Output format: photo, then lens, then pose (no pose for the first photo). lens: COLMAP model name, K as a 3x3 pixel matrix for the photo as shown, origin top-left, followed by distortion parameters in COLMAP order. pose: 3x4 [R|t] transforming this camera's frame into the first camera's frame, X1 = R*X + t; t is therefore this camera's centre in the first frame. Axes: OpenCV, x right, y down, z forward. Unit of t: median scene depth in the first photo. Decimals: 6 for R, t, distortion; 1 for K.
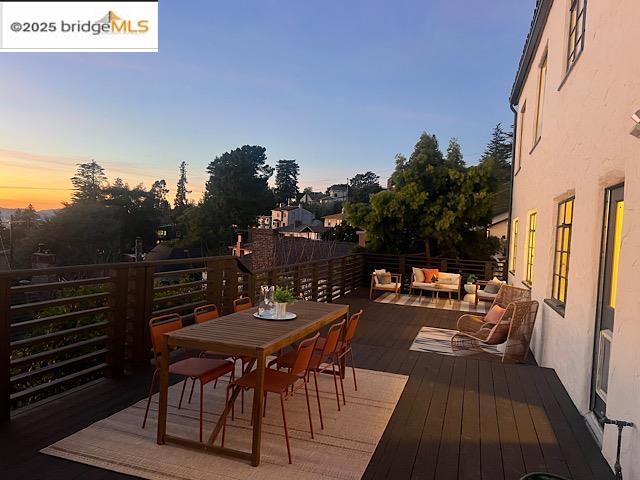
lens RADIAL K [[462.3, 0, 319.9], [0, 462.3, 254.9], [0, 0, 1]] dist [0.032030, -0.007611]
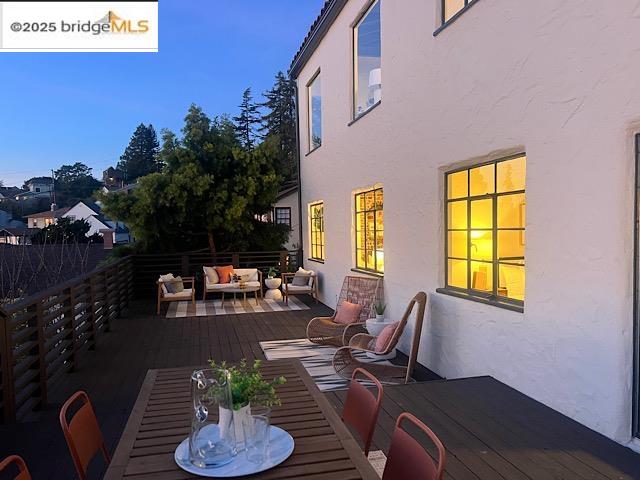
lens RADIAL K [[462.3, 0, 319.9], [0, 462.3, 254.9], [0, 0, 1]] dist [0.032030, -0.007611]
pose [[0.837603, -0.097021, 0.537595, -0.064706], [0.089320, 0.995182, 0.040437, -0.008695], [-0.538928, 0.014147, 0.842233, 0.198944]]
